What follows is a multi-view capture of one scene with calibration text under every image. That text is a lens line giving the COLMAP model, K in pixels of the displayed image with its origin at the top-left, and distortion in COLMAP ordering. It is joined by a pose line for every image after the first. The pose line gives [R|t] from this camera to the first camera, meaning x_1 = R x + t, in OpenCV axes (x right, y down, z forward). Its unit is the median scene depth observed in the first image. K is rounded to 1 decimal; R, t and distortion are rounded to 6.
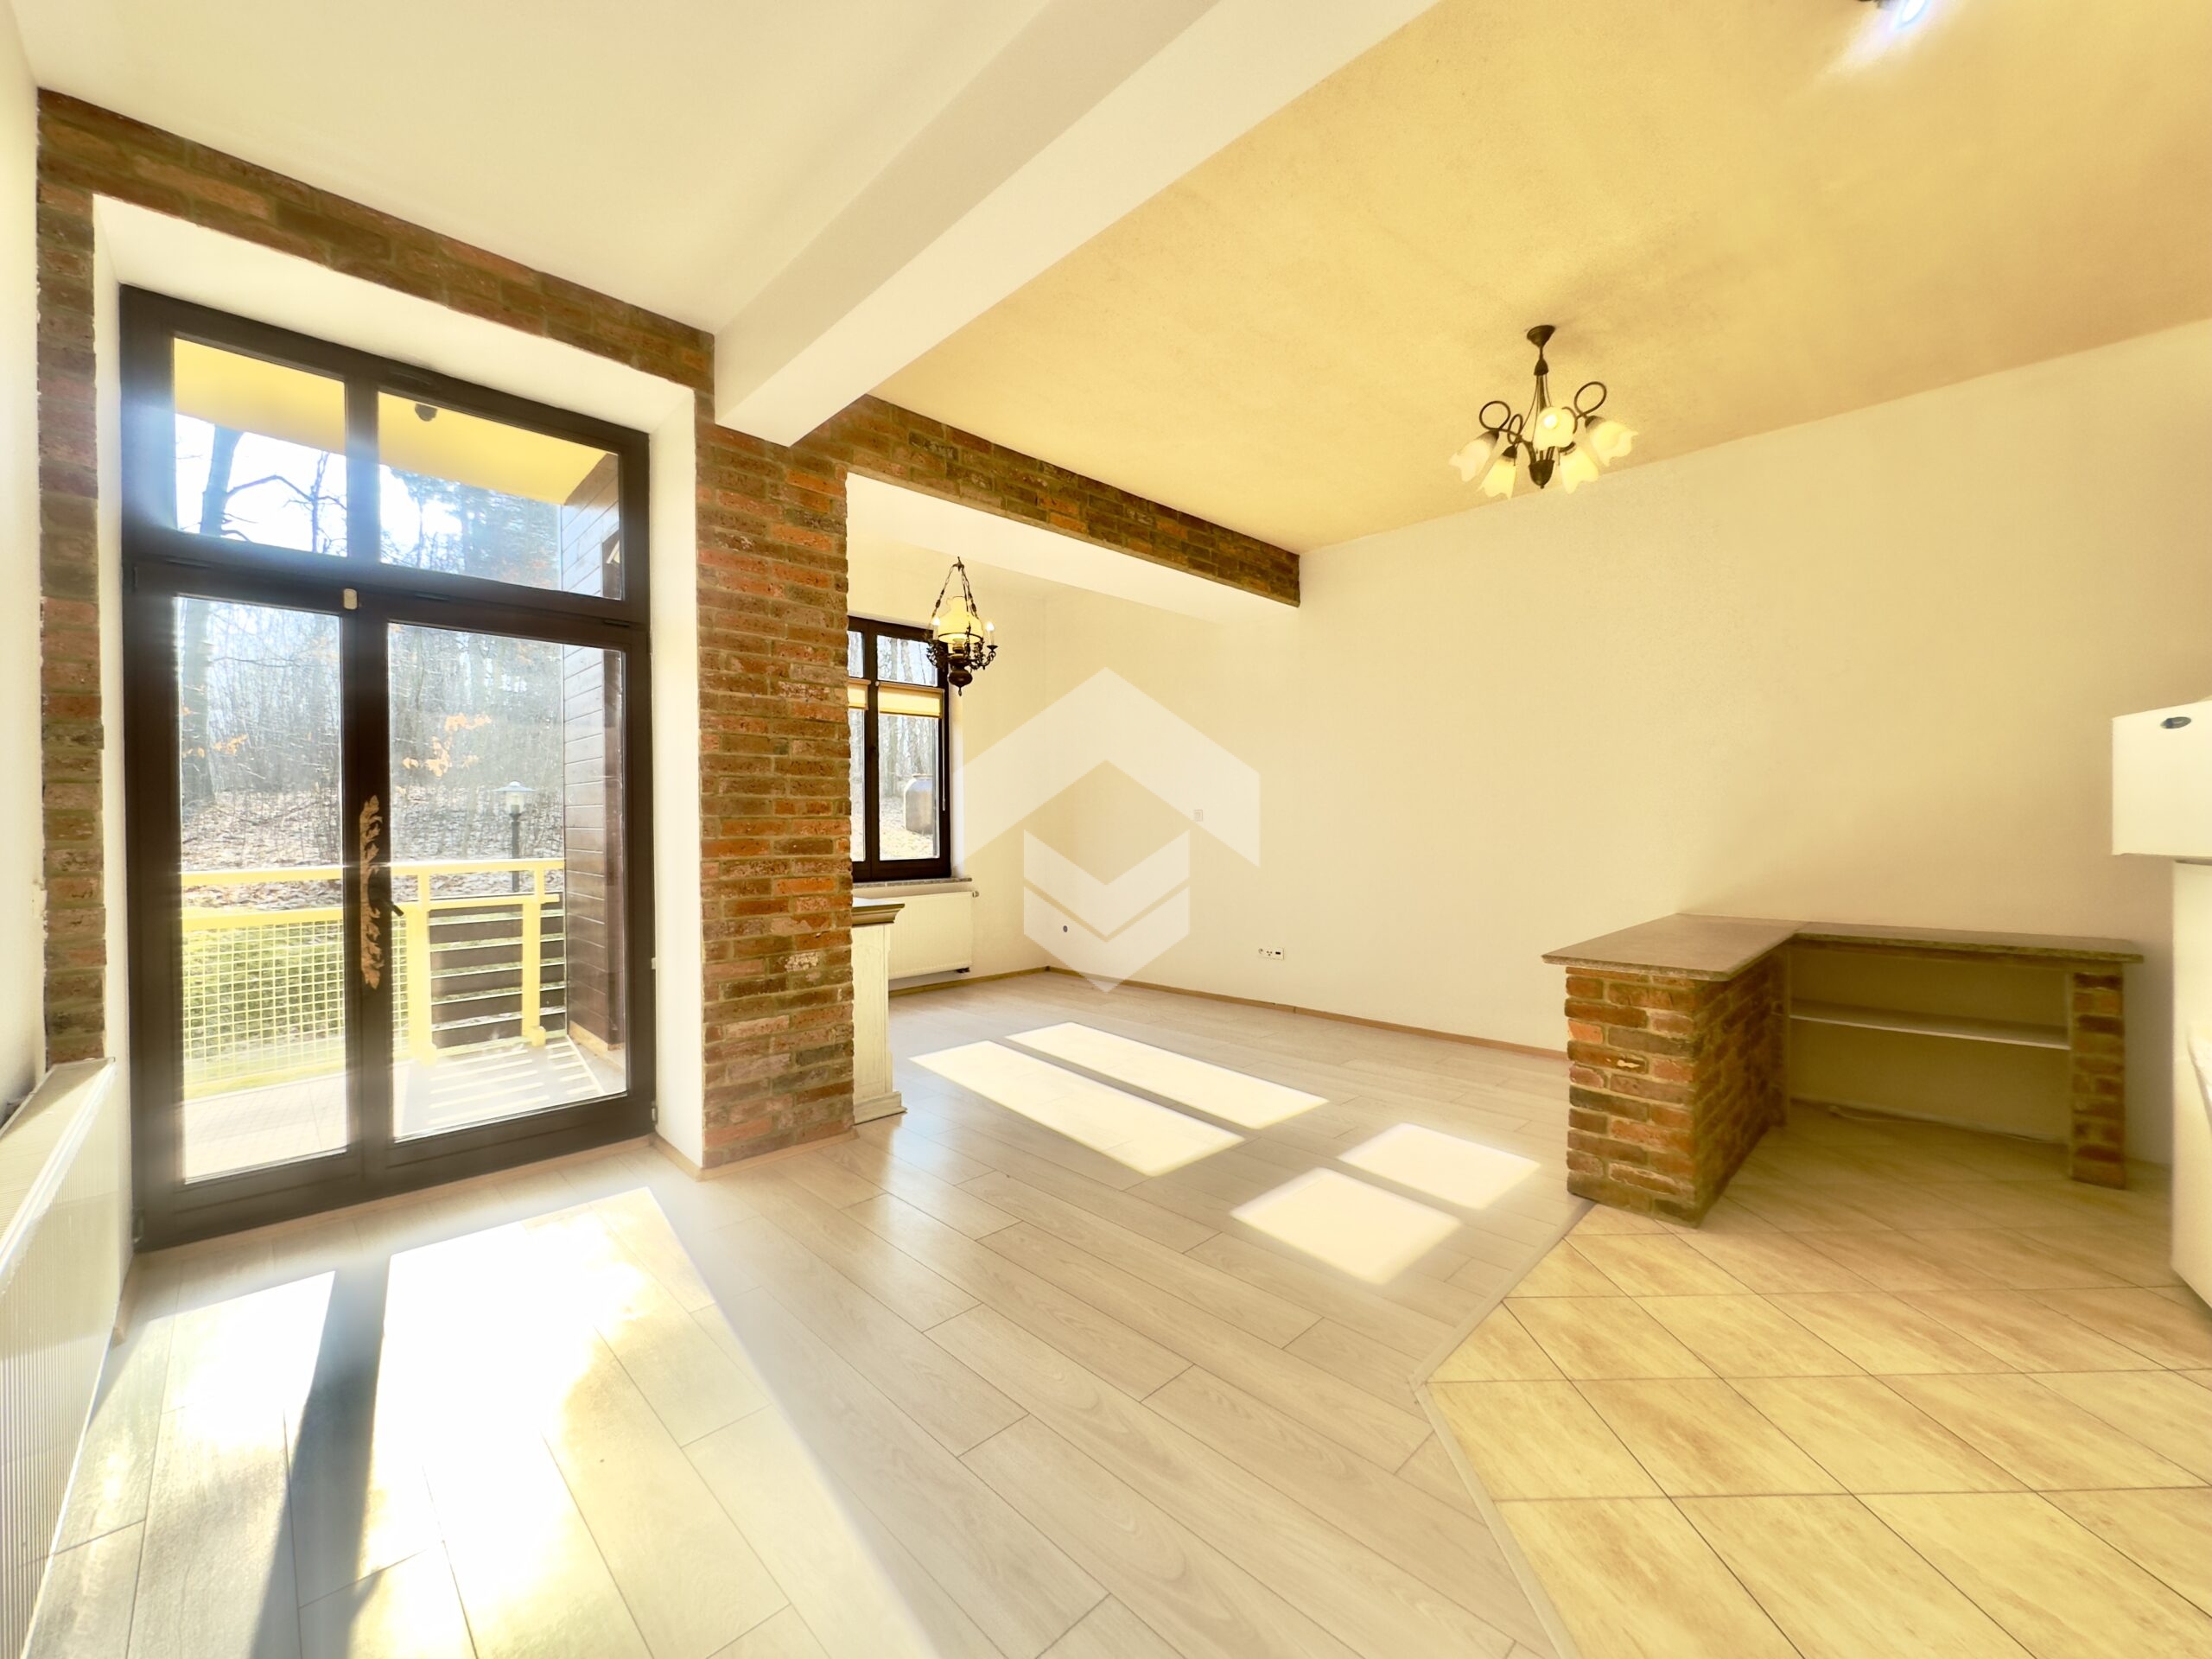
lens RADIAL K [[877.1, 0, 1105.9], [0, 877.1, 832.0], [0, 0, 1]] dist [-0.003108, 0.000056]
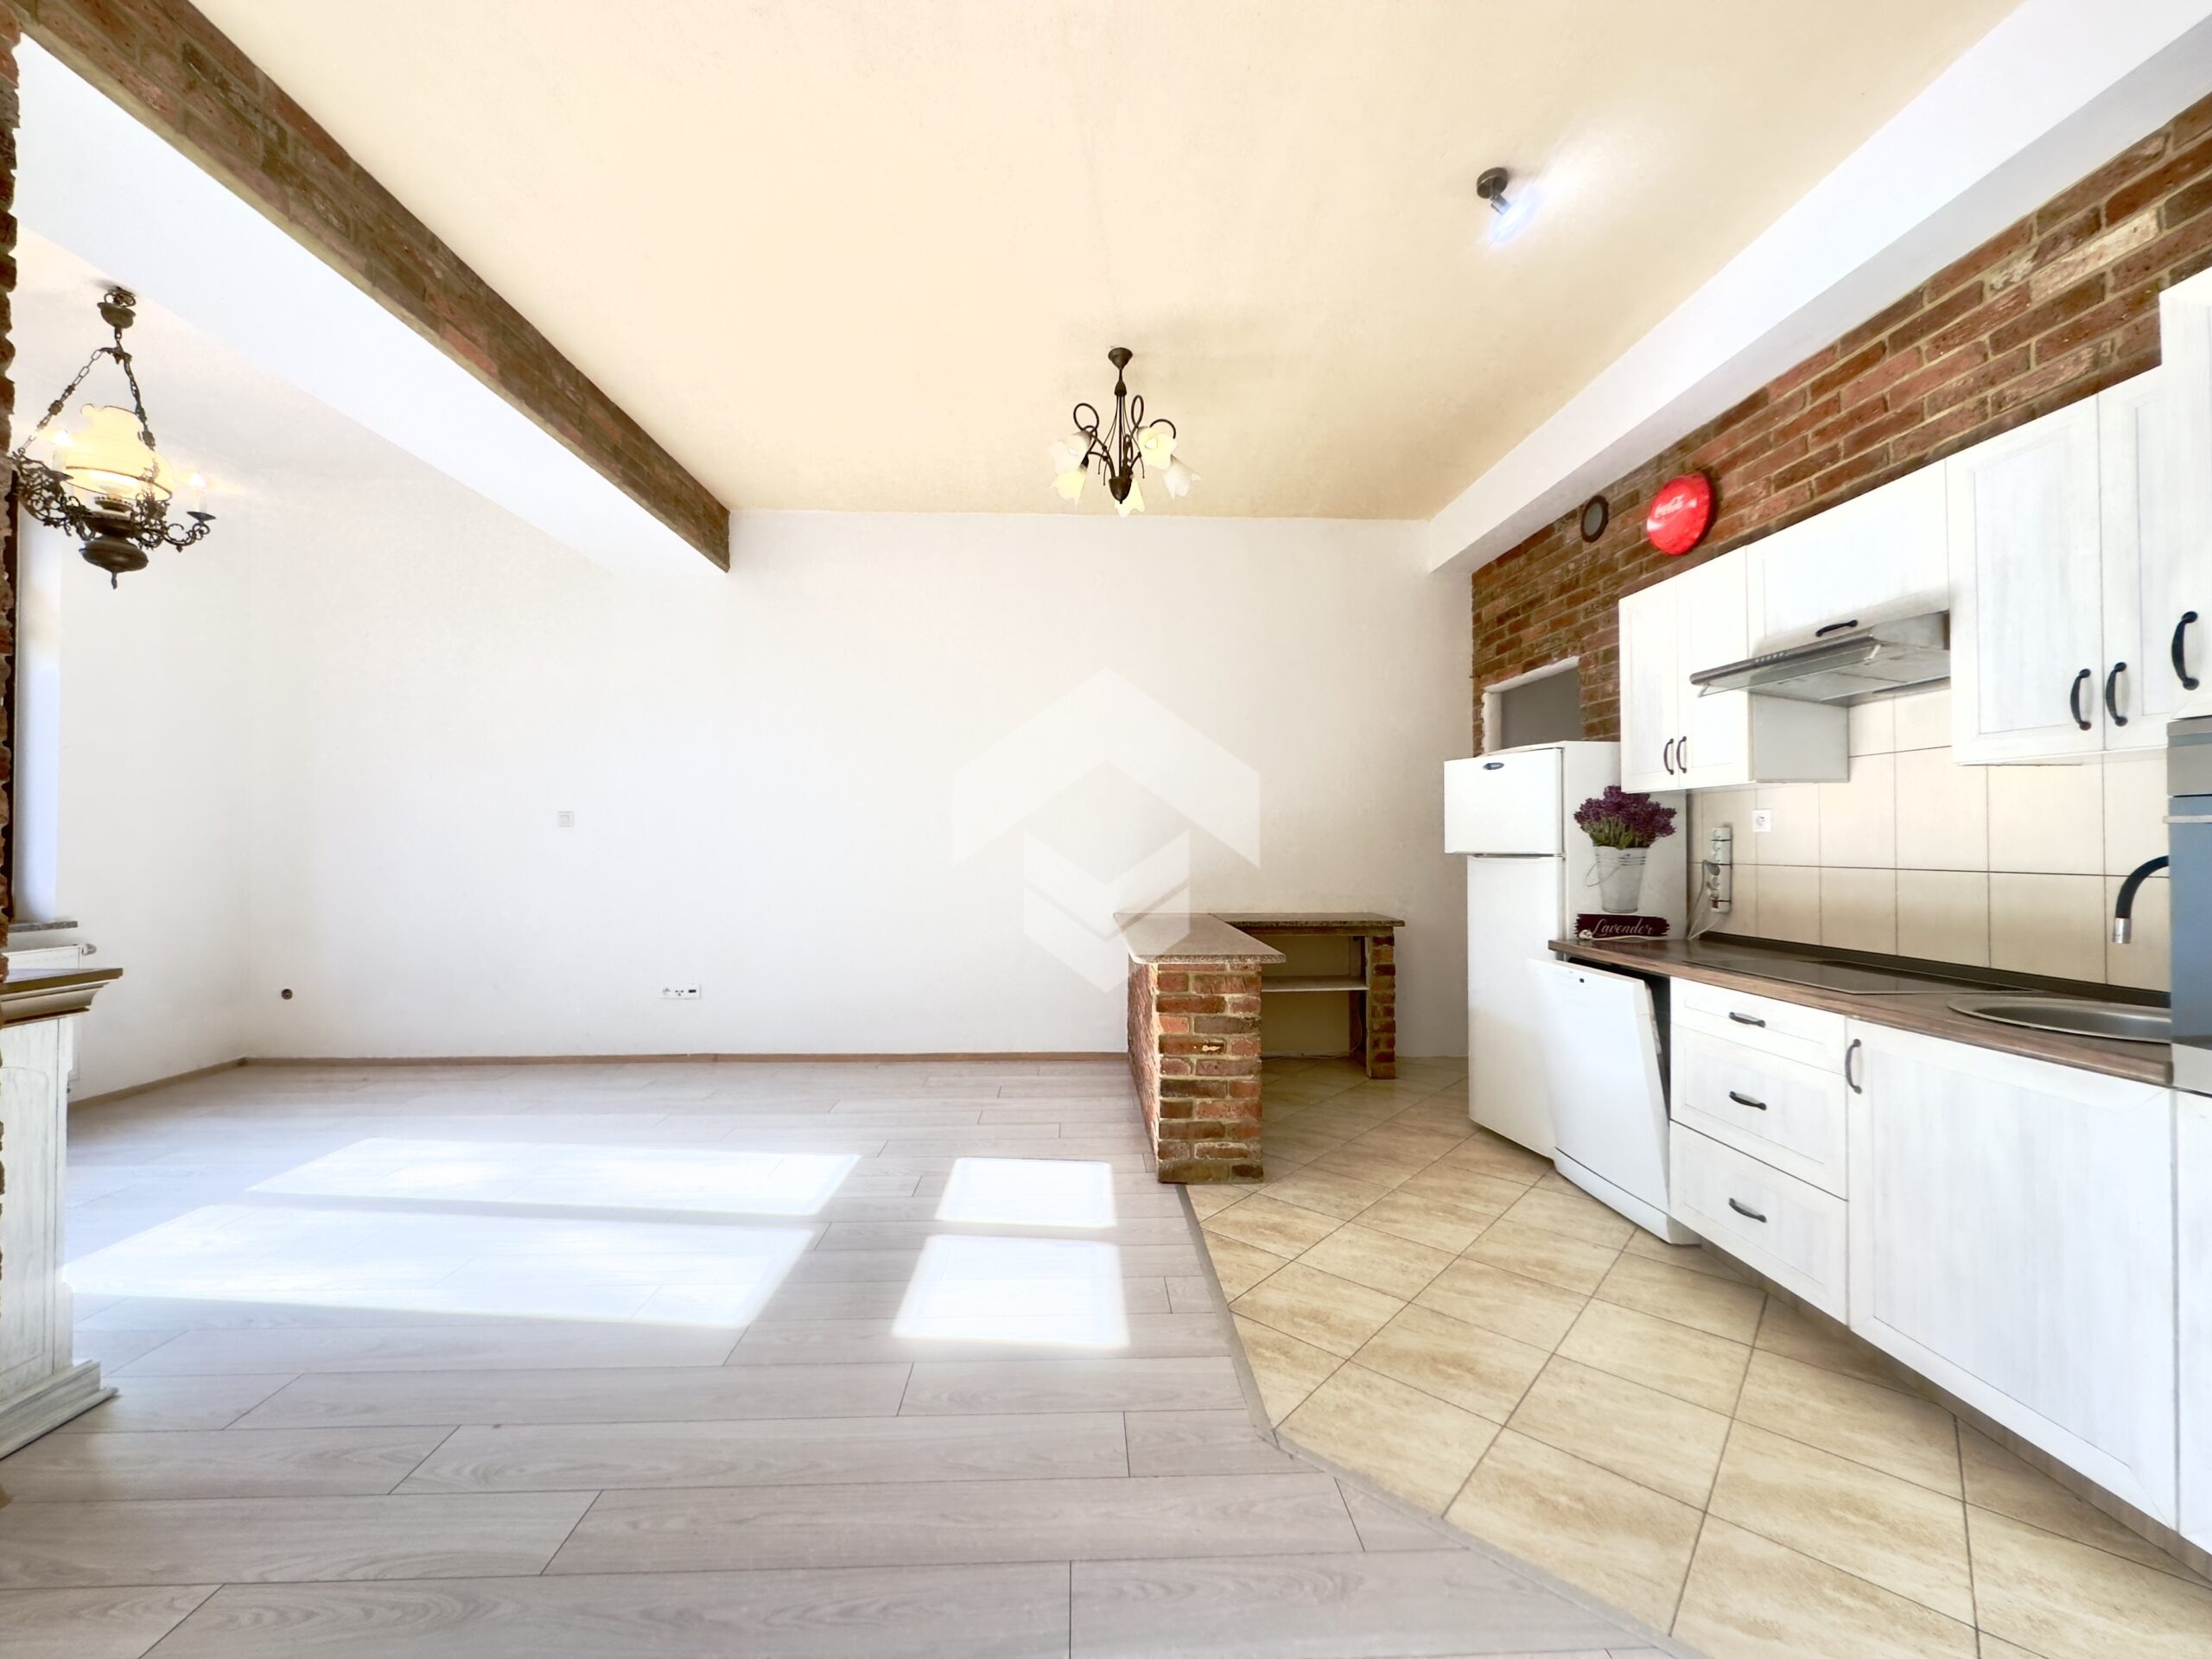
lens RADIAL K [[877.6, 0, 1109.4], [0, 877.6, 831.7], [0, 0, 1]] dist [-0.004001, 0.000363]
pose [[0.674485, 0.017827, 0.738073, -0.254676], [0.000184, 0.999704, -0.024314, 0.019152], [-0.738288, 0.016535, 0.674283, 0.300001]]
